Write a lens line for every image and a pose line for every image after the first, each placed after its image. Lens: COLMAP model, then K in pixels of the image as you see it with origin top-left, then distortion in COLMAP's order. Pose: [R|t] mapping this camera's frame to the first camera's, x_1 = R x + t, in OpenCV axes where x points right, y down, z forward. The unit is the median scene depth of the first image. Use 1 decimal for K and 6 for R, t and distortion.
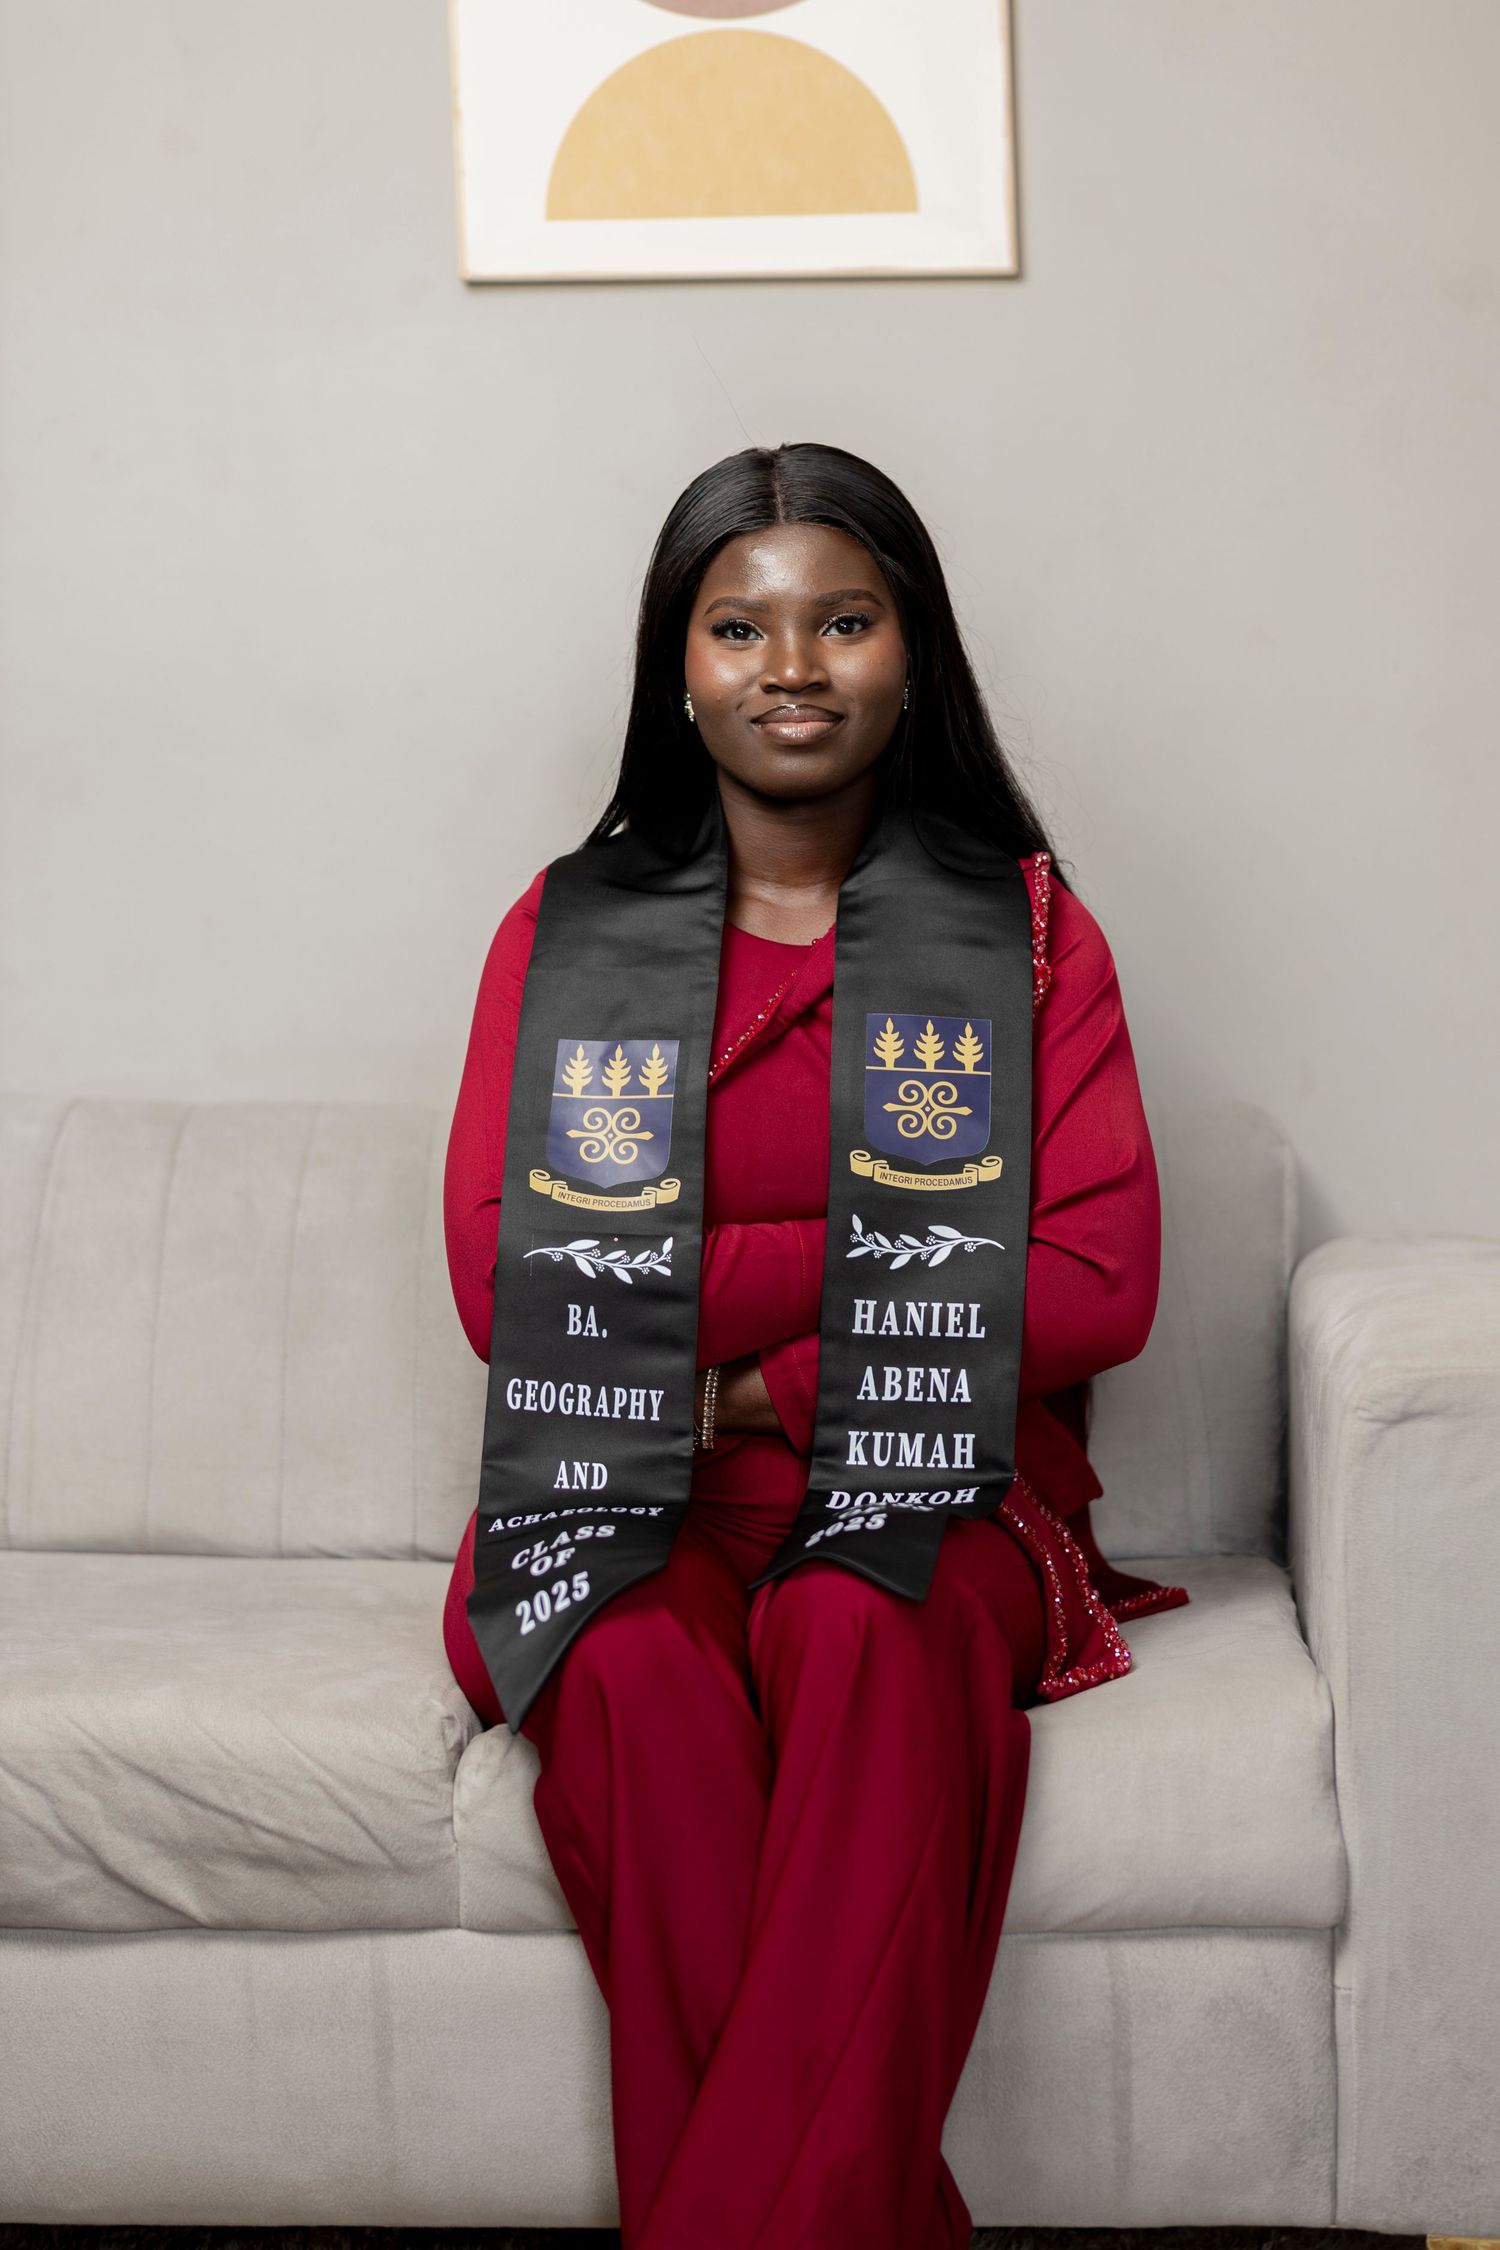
lens RADIAL K [[5423.9, 0, 750.0], [0, 5423.9, 1125.0], [0, 0, 1]] dist [-0.007365, 0.043472]
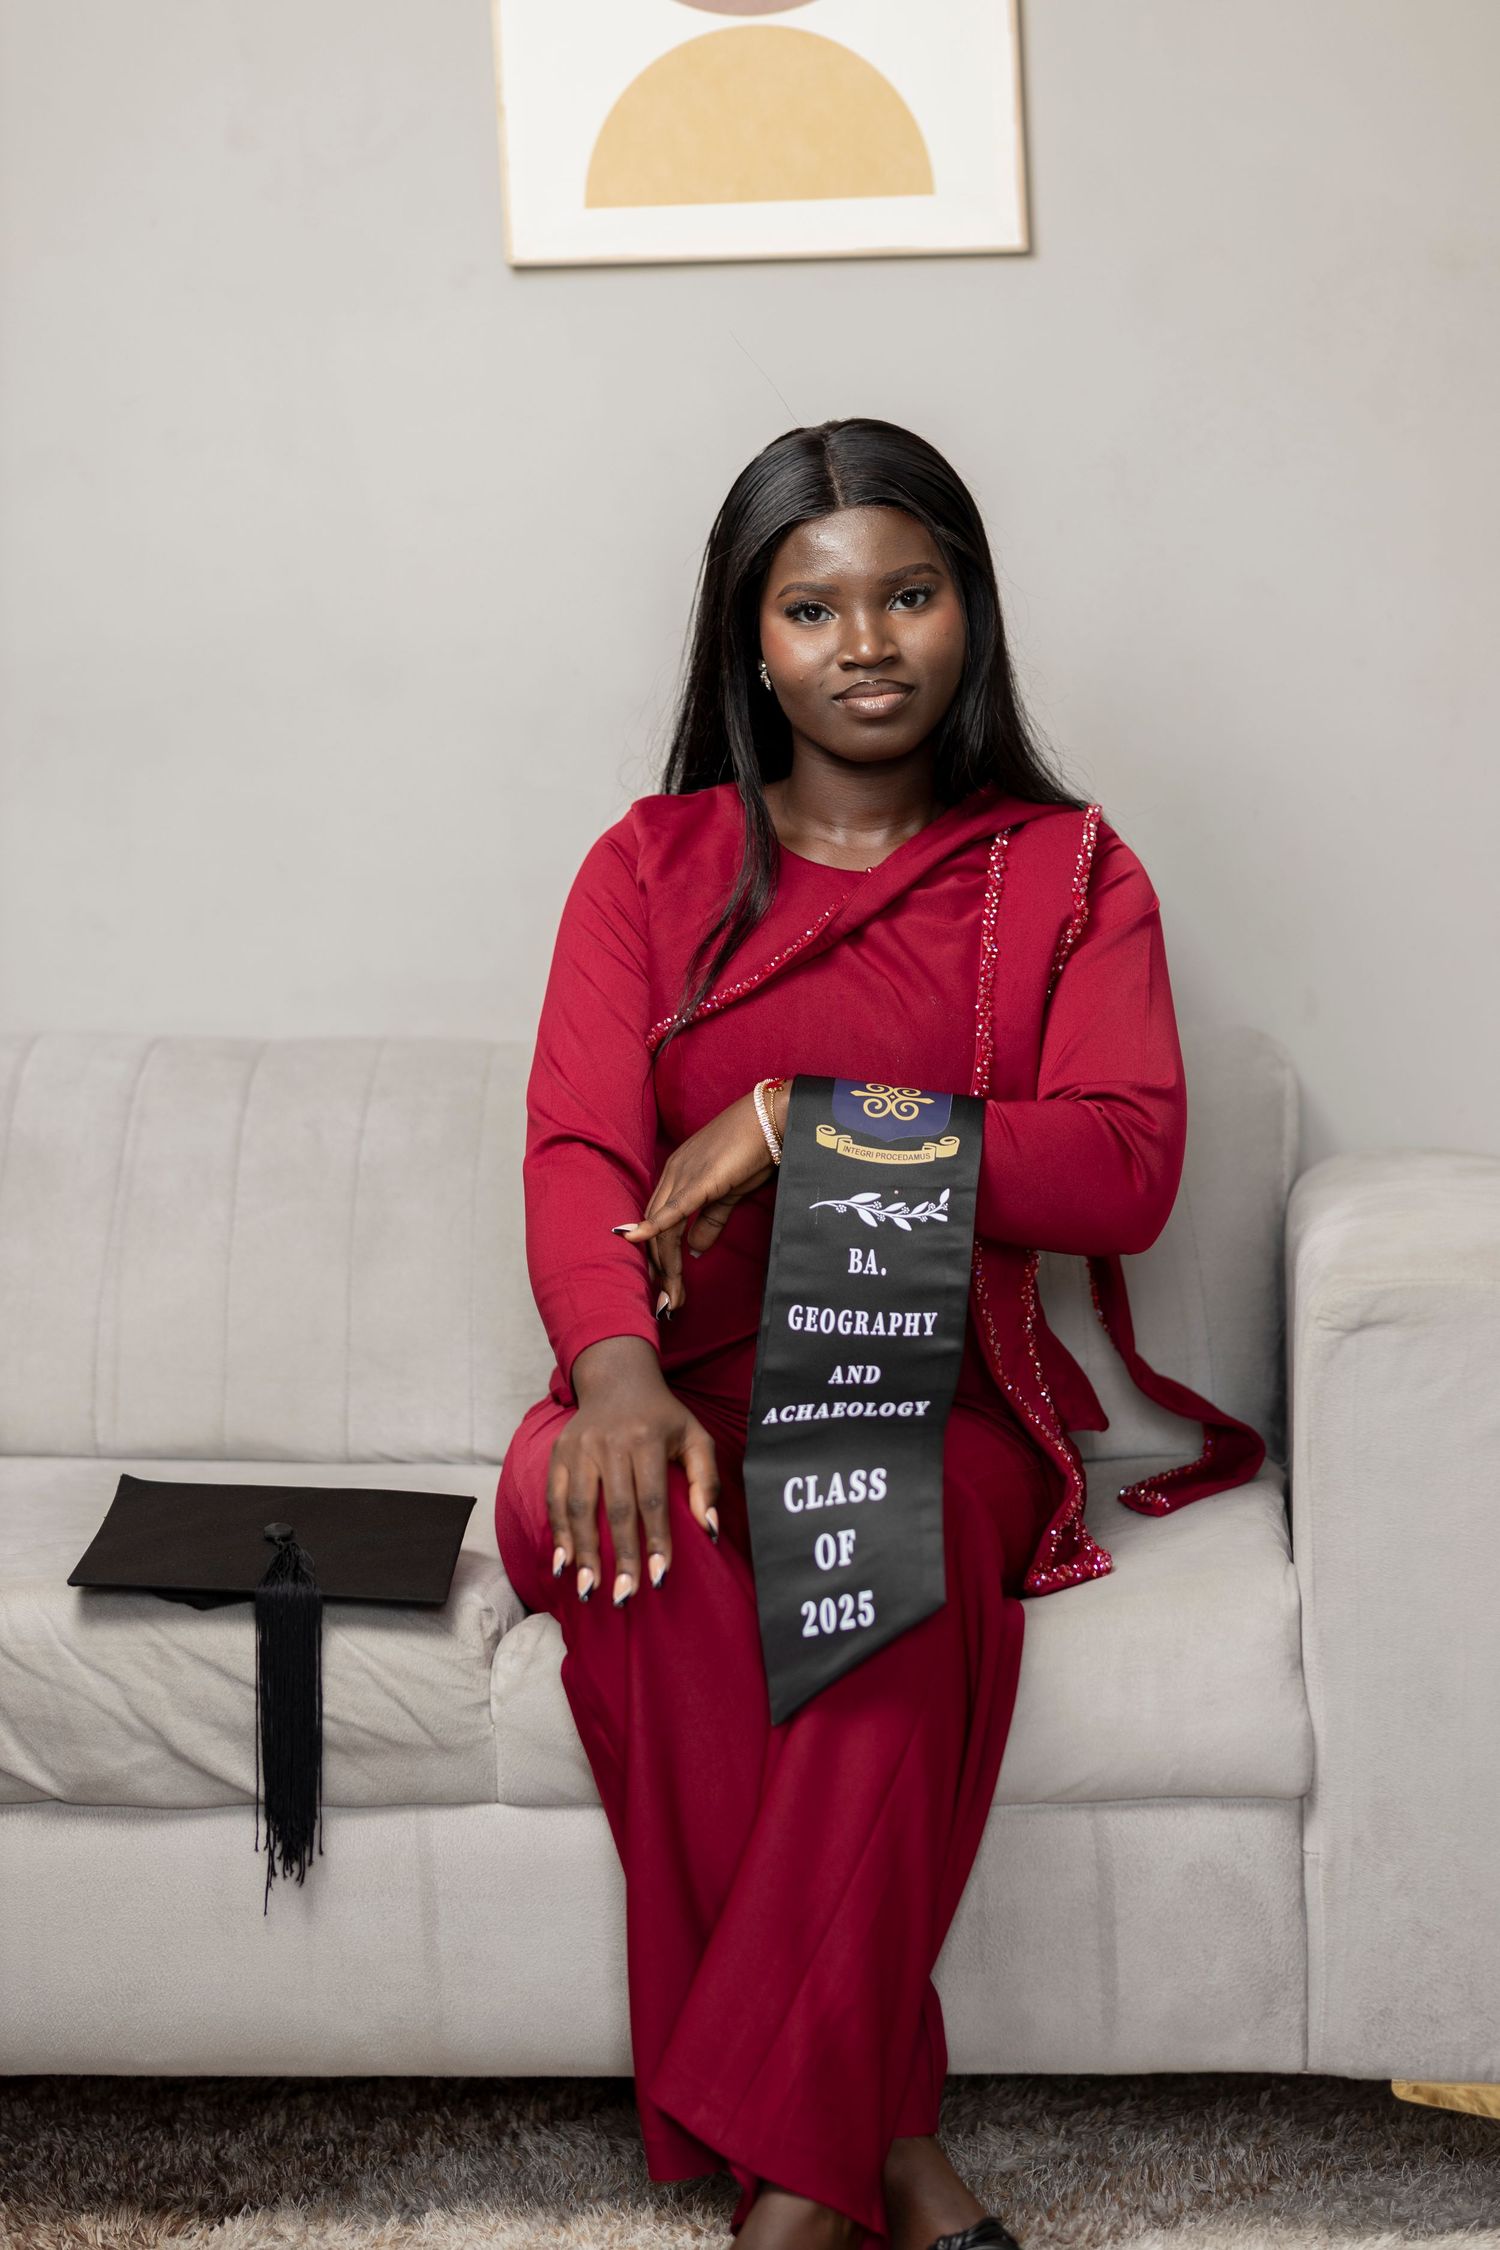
lens RADIAL K [[5423.9, 0, 750.0], [0, 5423.9, 1125.0], [0, 0, 1]] dist [-0.007365, 0.043472]
pose [[0.999332, -0.010807, -0.034902, 0.036472], [0.011499, 0.999740, 0.019670, -0.008694], [0.034680, -0.020058, 0.999197, -0.082767]]
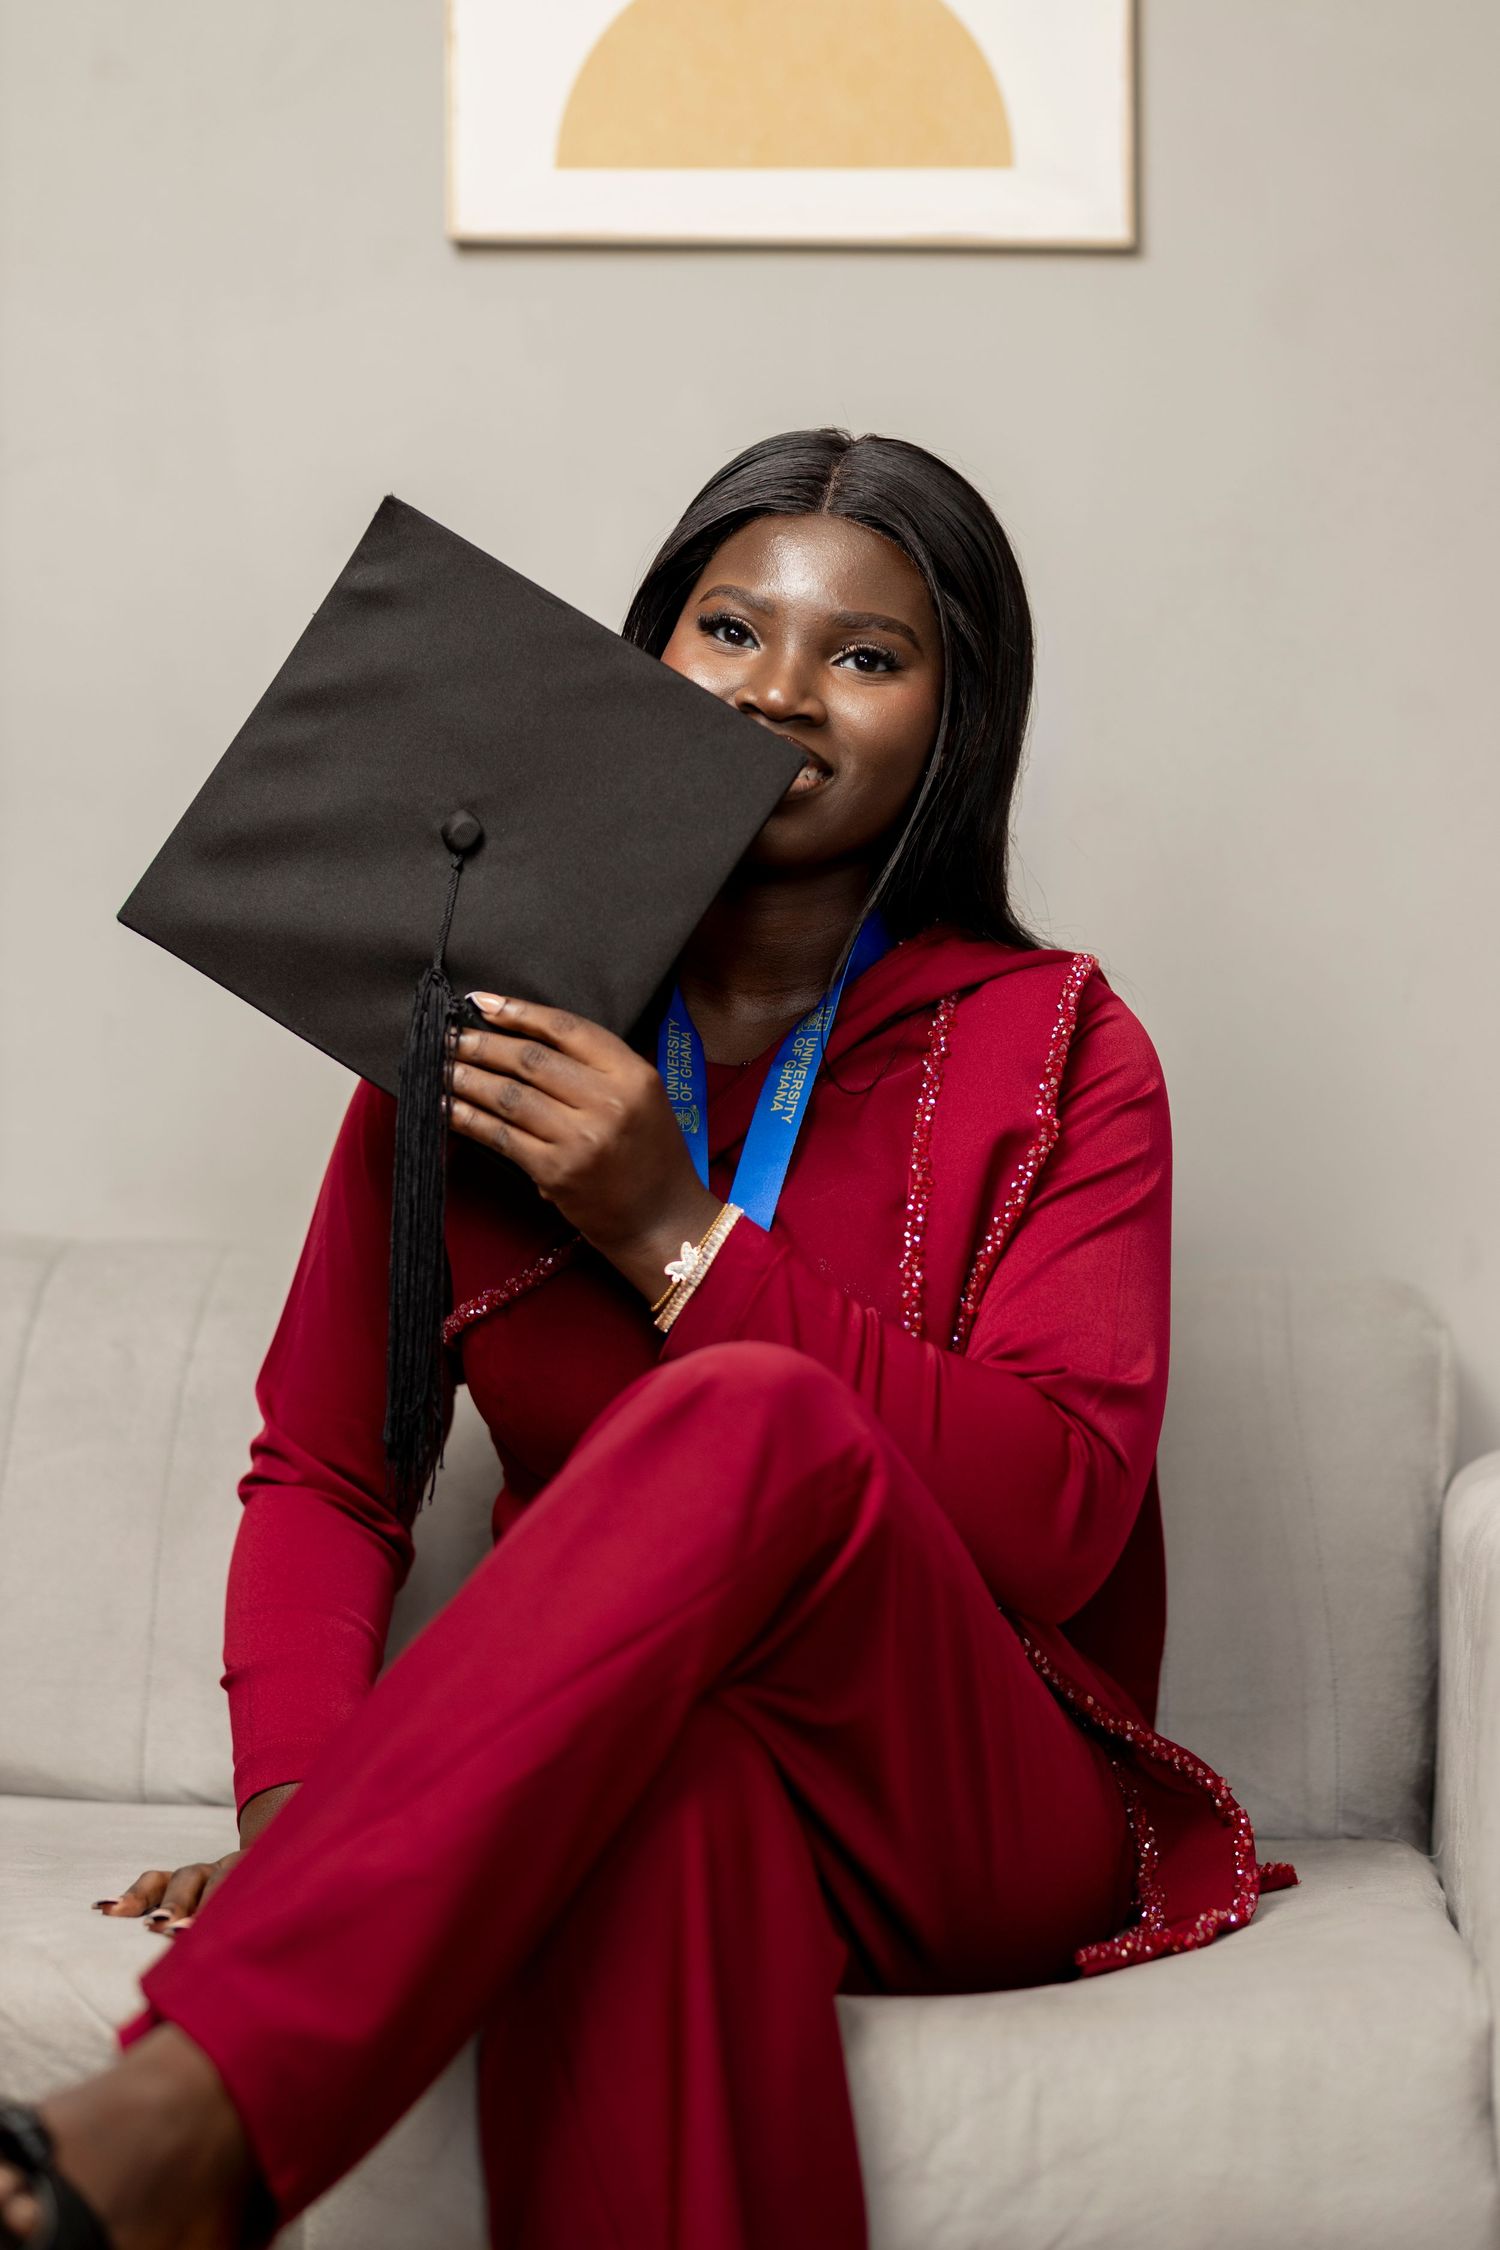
lens RADIAL K [[5423.9, 0, 750.0], [0, 5423.9, 1125.0], [0, 0, 1]] dist [-0.007365, 0.043472]
pose [[0.999045, 0.031055, -0.030741, 0.025549], [-0.033584, 0.995774, -0.085473, 0.053881], [0.027957, 0.086424, 0.995866, 0.249437]]
